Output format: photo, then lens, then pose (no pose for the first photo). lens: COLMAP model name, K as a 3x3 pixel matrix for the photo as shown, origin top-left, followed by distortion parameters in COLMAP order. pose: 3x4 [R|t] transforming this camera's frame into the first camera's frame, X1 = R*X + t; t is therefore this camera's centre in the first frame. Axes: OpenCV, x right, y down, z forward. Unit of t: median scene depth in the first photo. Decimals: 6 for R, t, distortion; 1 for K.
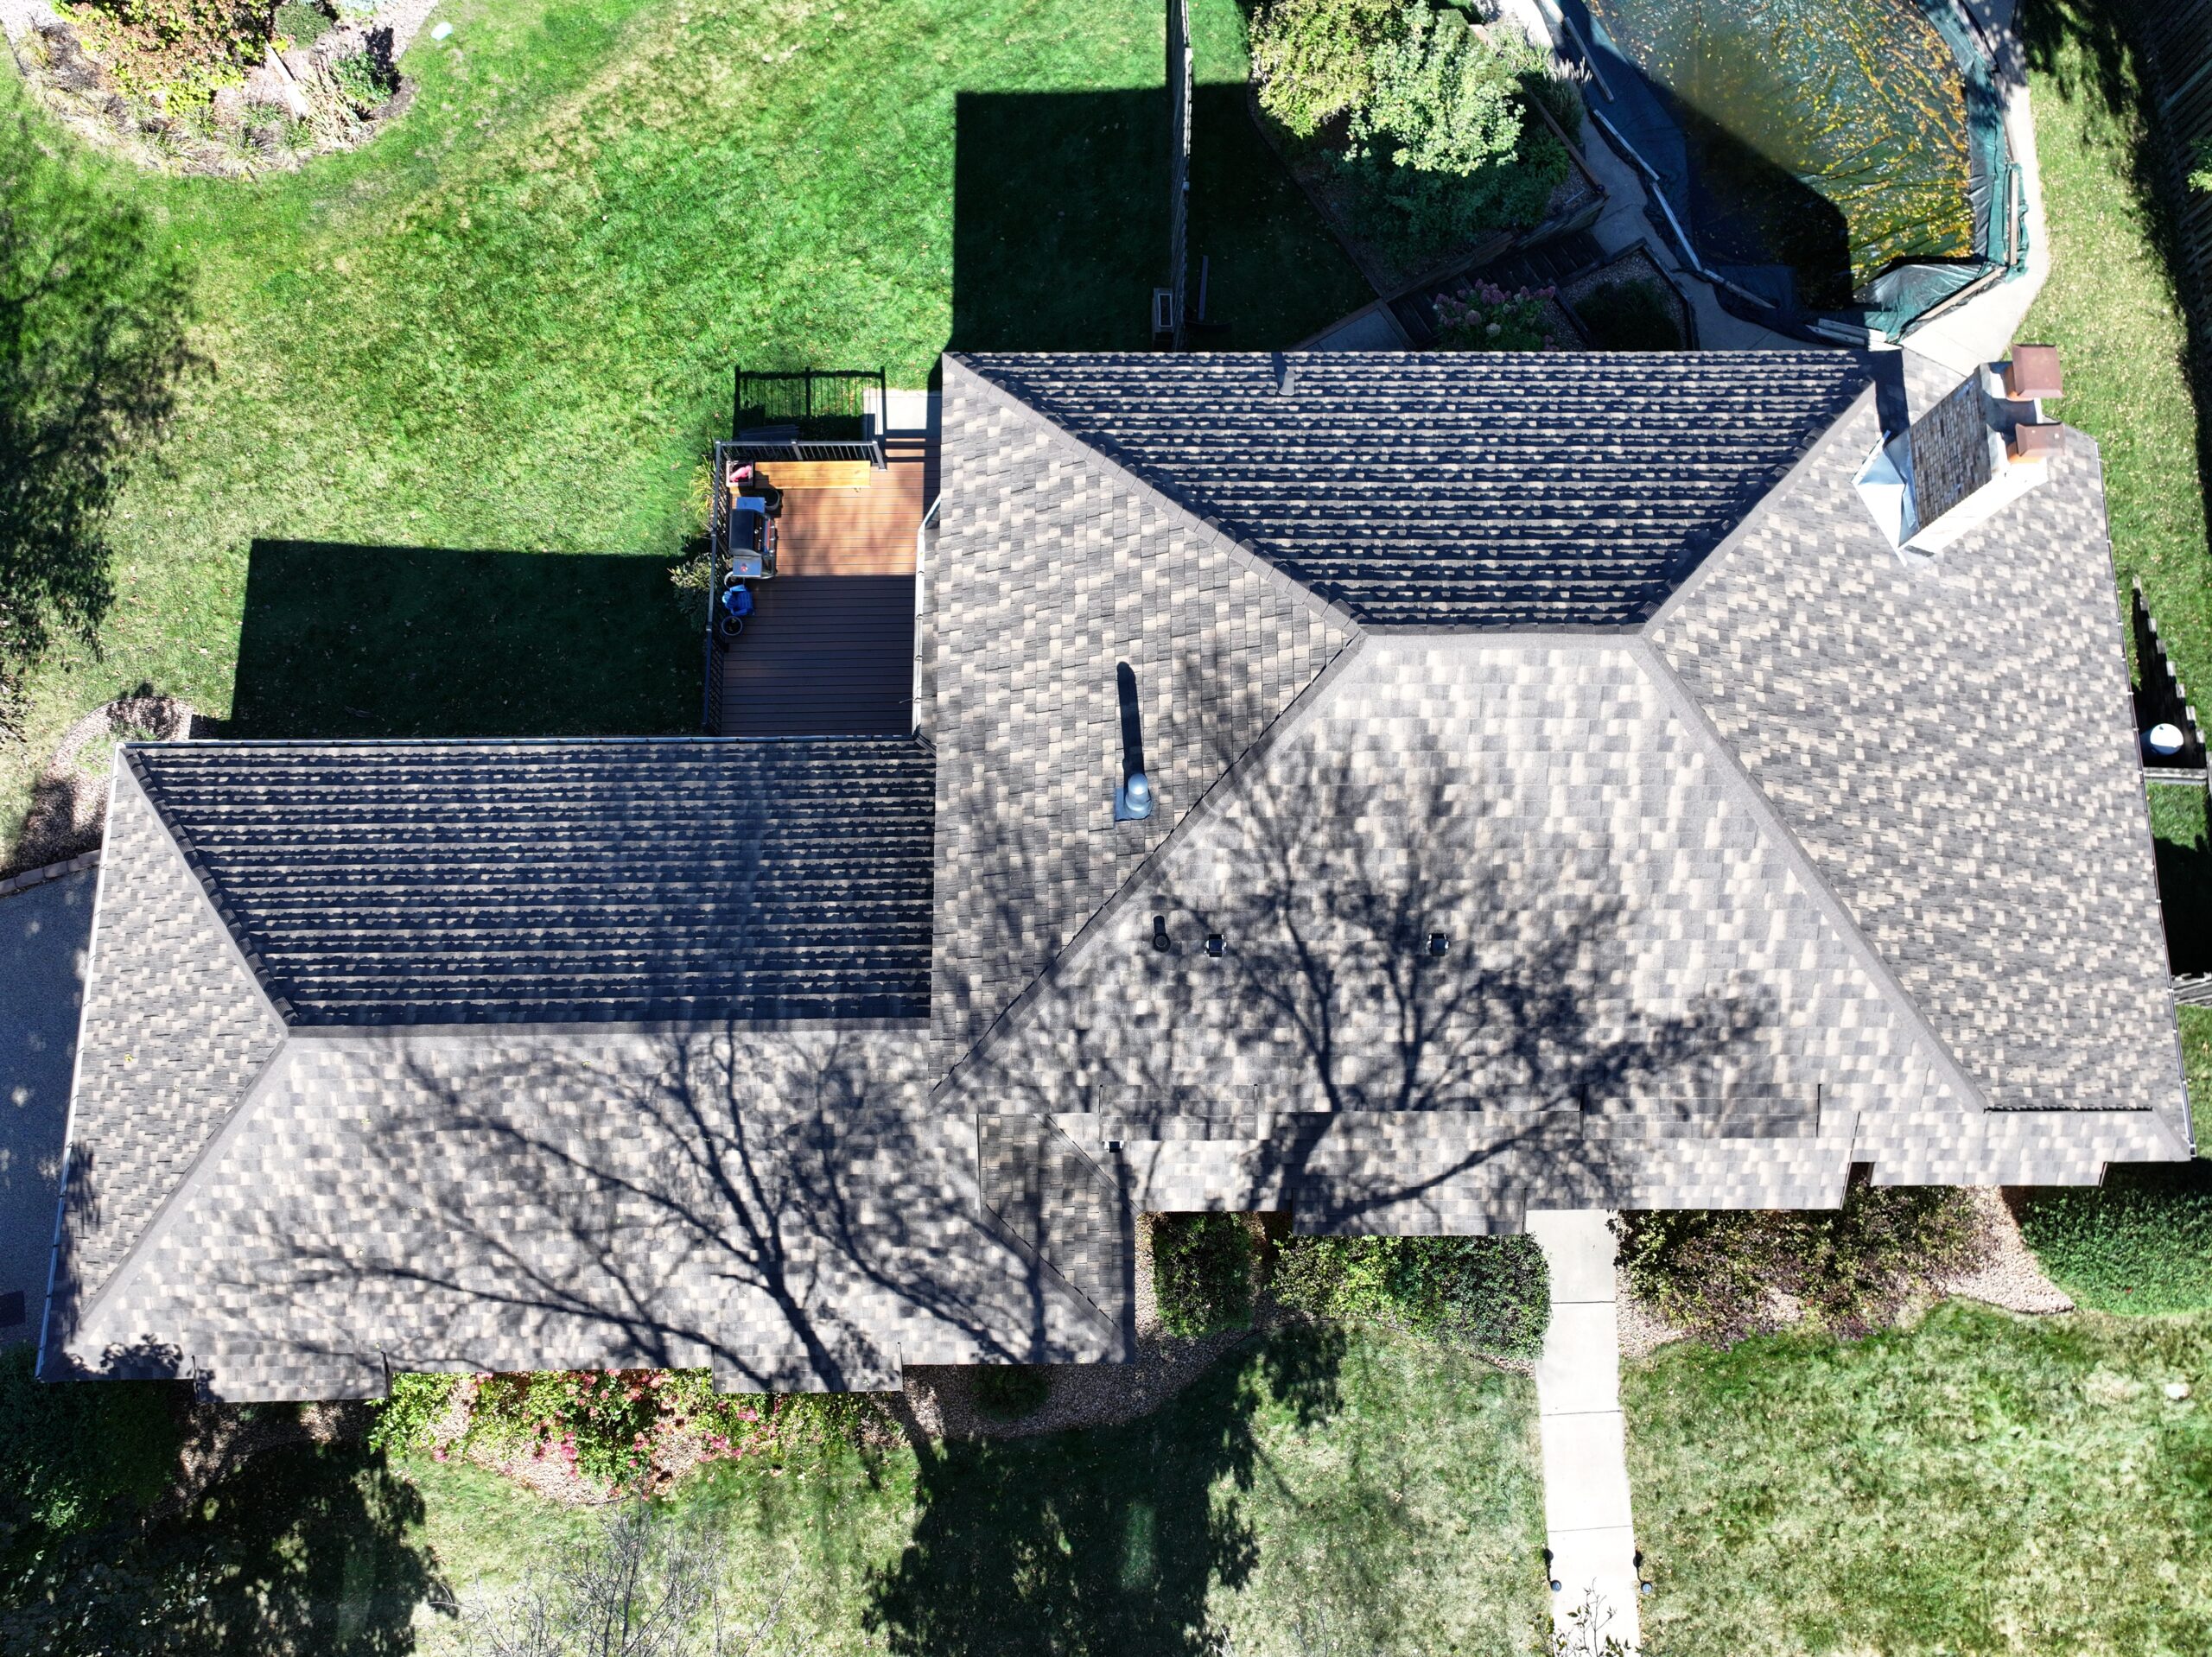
lens RADIAL K [[1558.3, 0, 1108.5], [0, 1558.3, 823.0], [0, 0, 1]] dist [-0.005416, 0.017800]
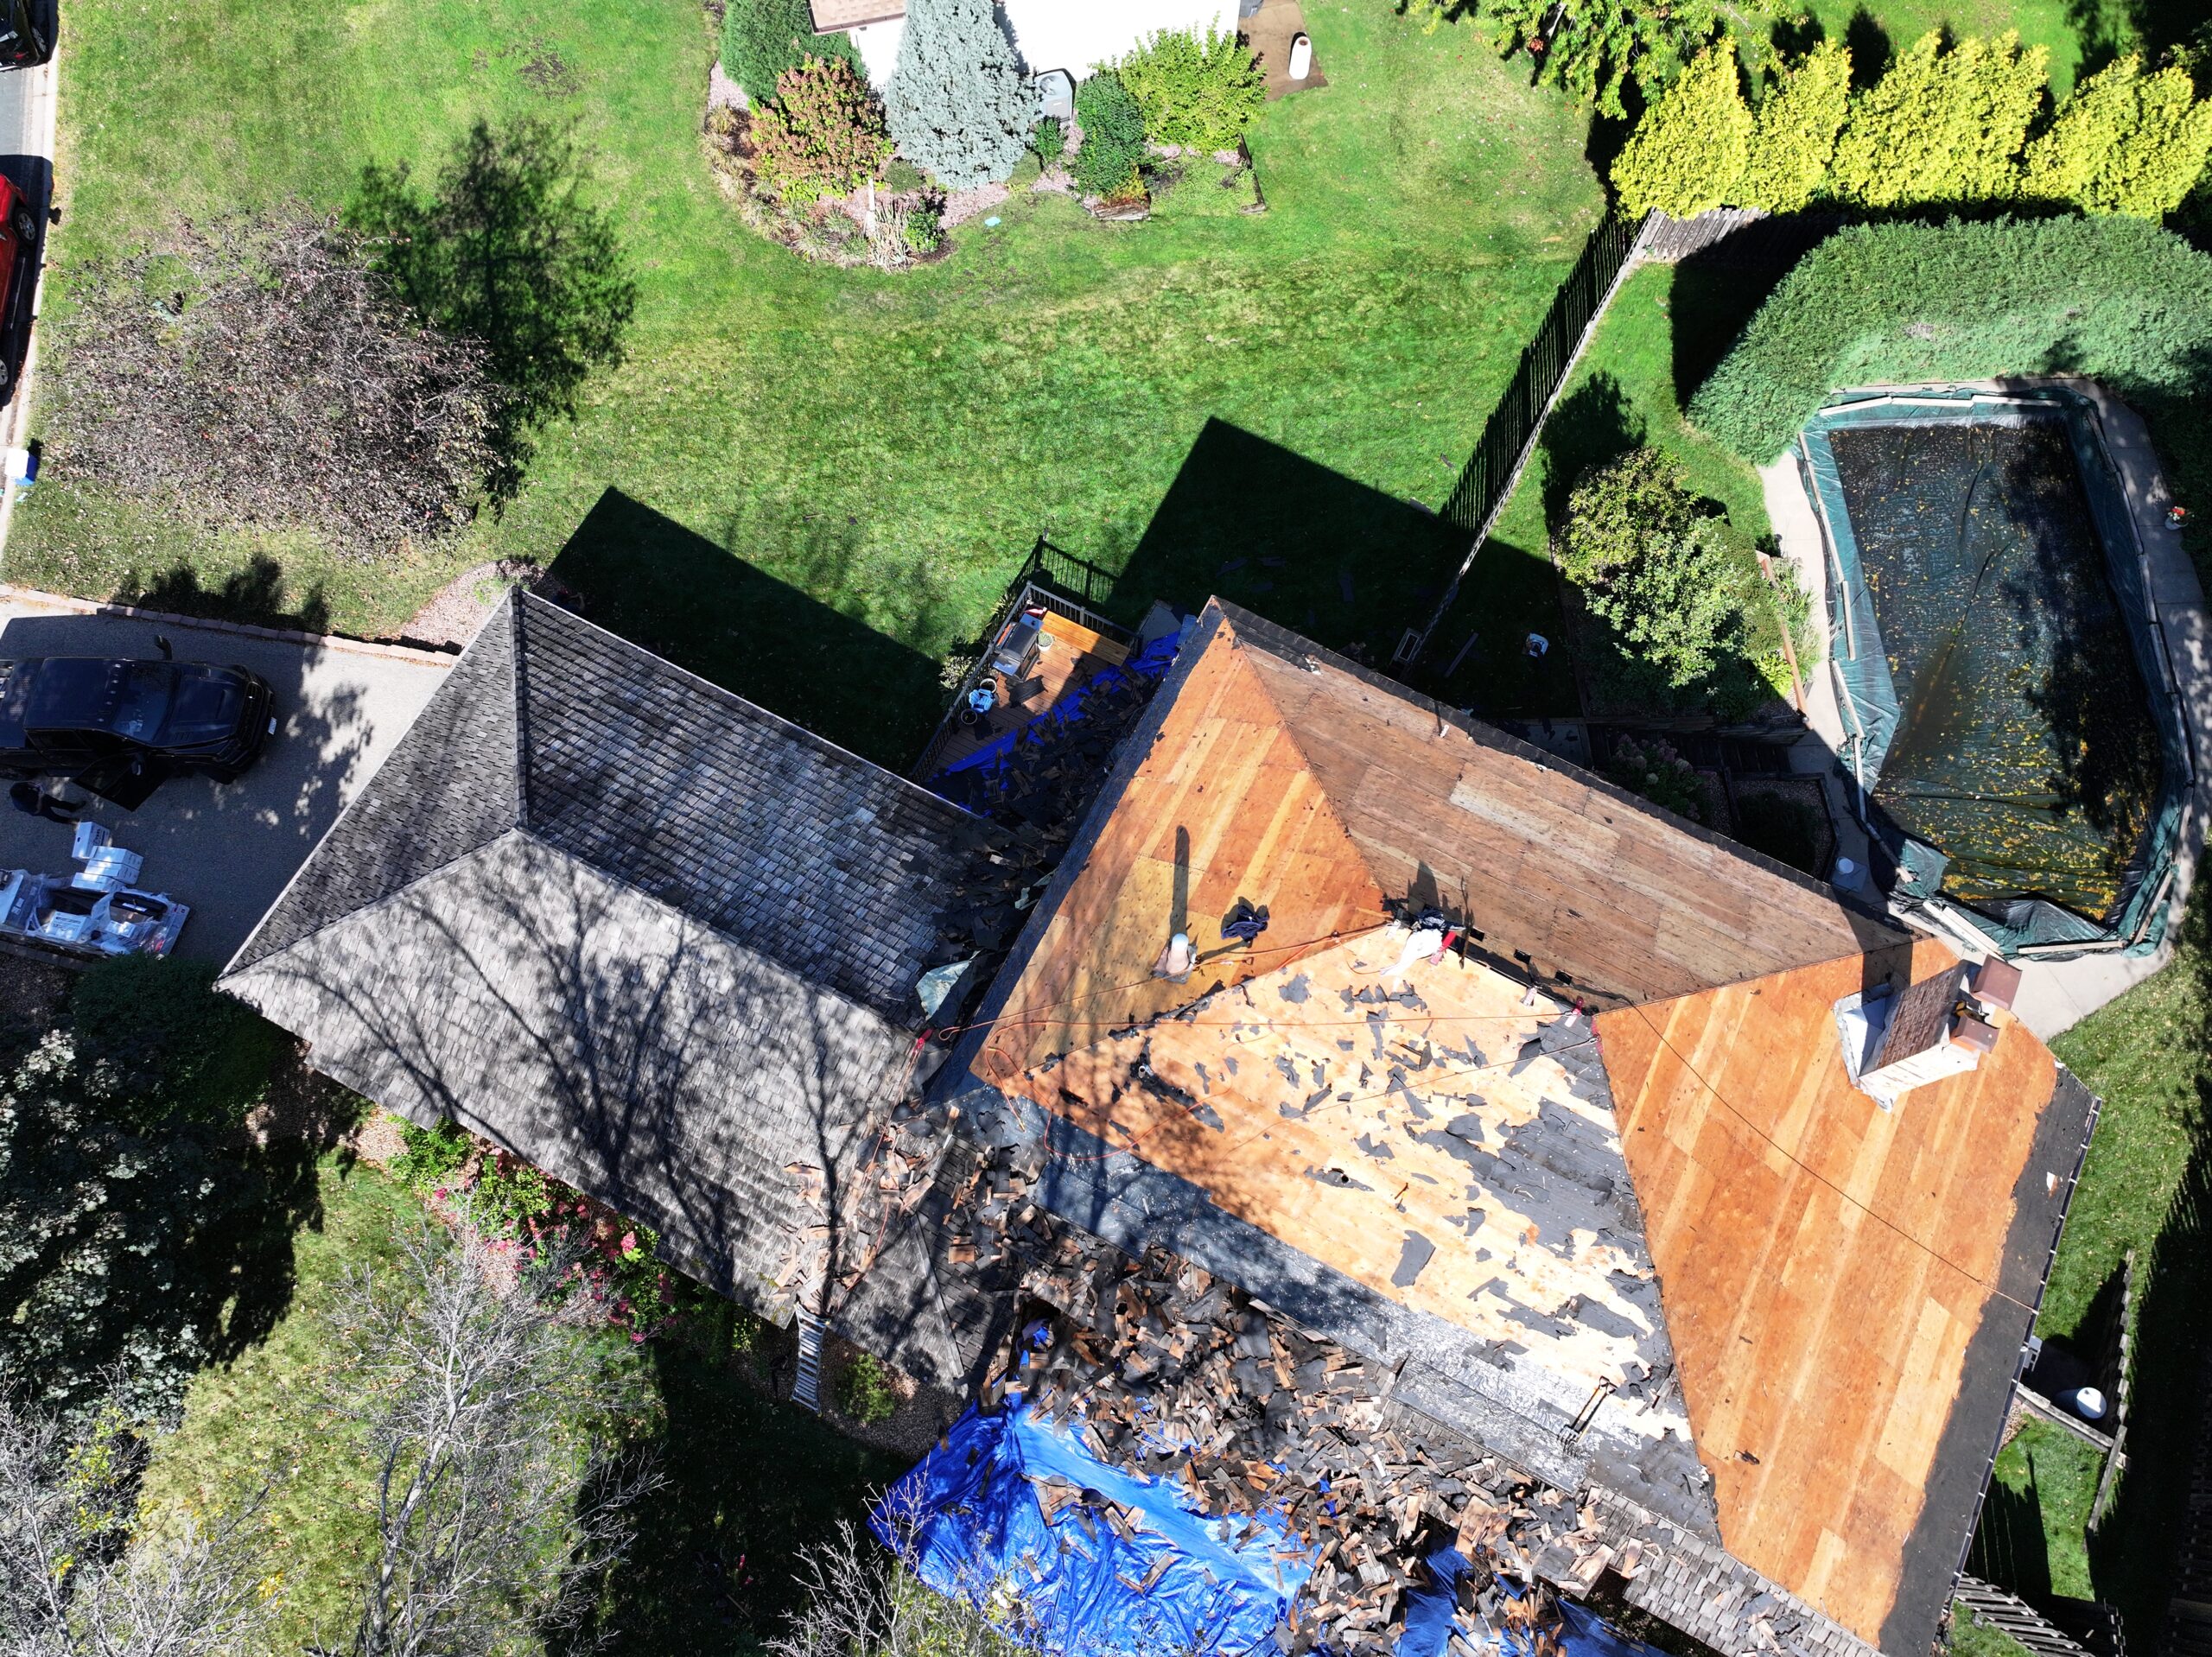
lens RADIAL K [[1558.3, 0, 1107.5], [0, 1558.3, 823.0], [0, 0, 1]] dist [-0.005416, 0.017800]
pose [[0.883401, 0.444273, -0.149075, 0.088024], [-0.462630, 0.877499, -0.126371, 0.060249], [0.074670, 0.180603, 0.980718, -0.211505]]
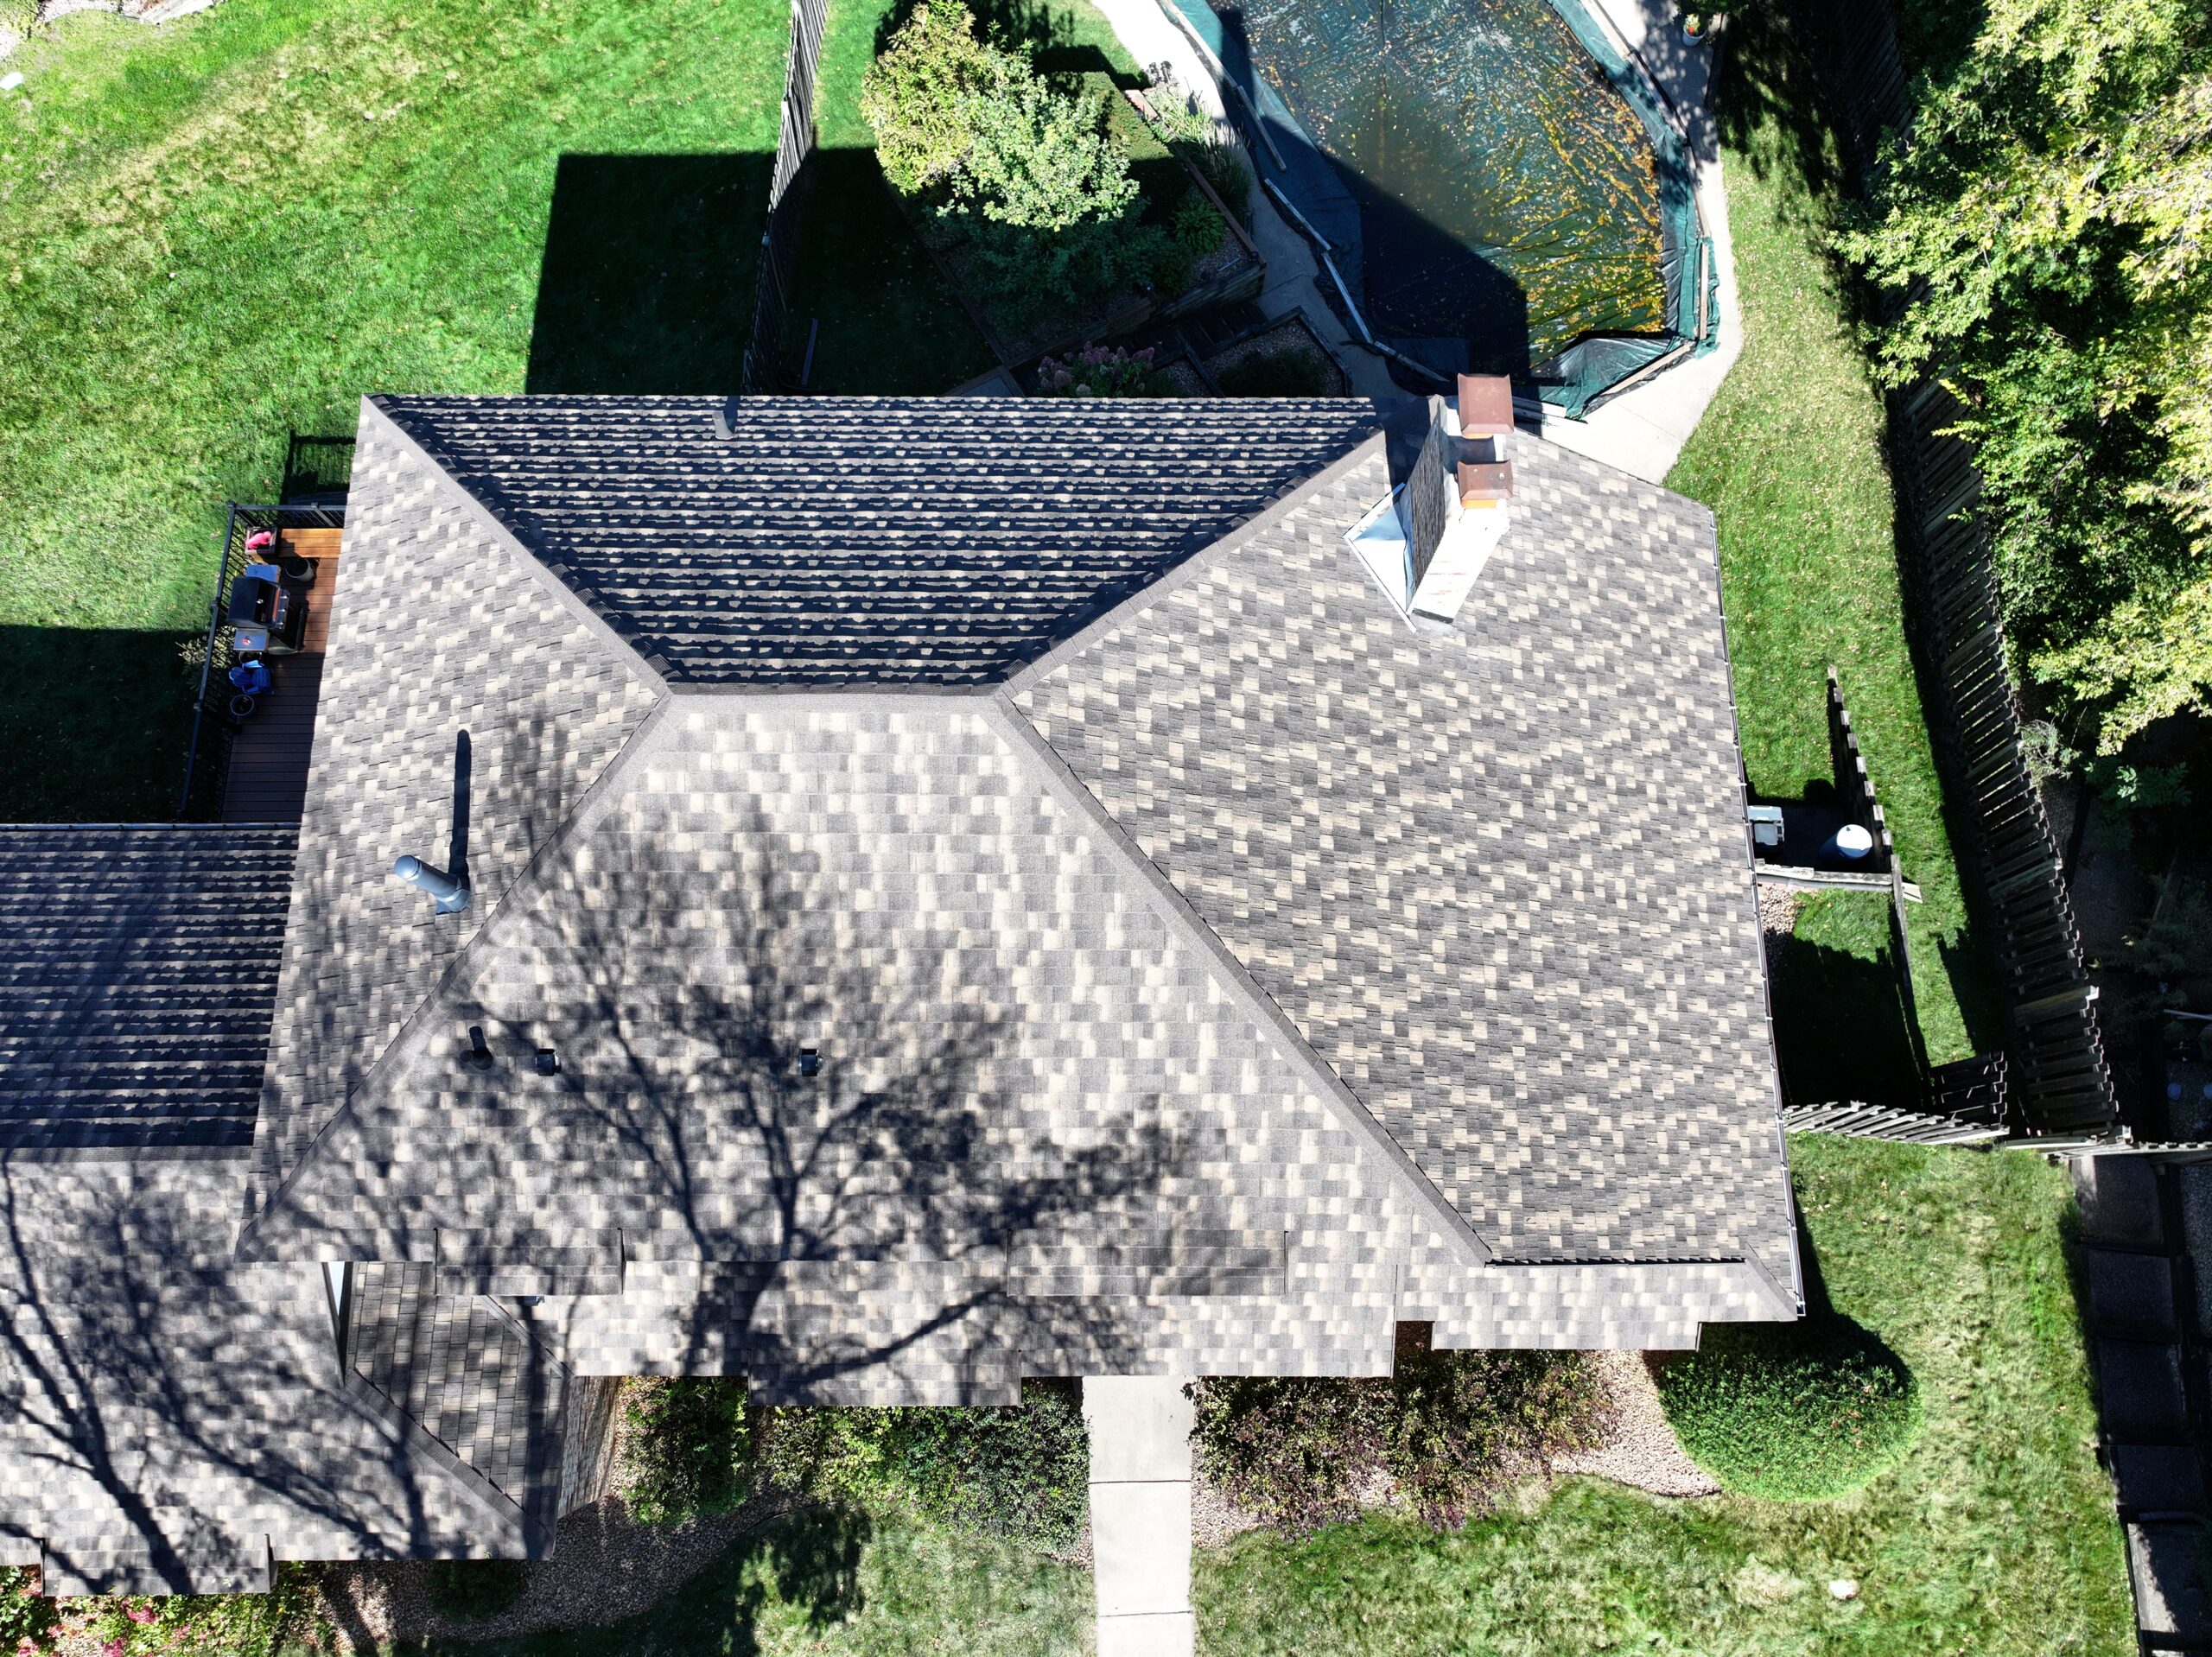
lens RADIAL K [[1558.3, 0, 1110.6], [0, 1558.3, 821.8], [0, 0, 1]] dist [-0.005416, 0.017800]
pose [[0.999984, 0.005559, 0.000527, 0.310514], [-0.005501, 0.996929, -0.078112, 0.010644], [-0.000959, 0.078107, 0.996944, 0.119355]]
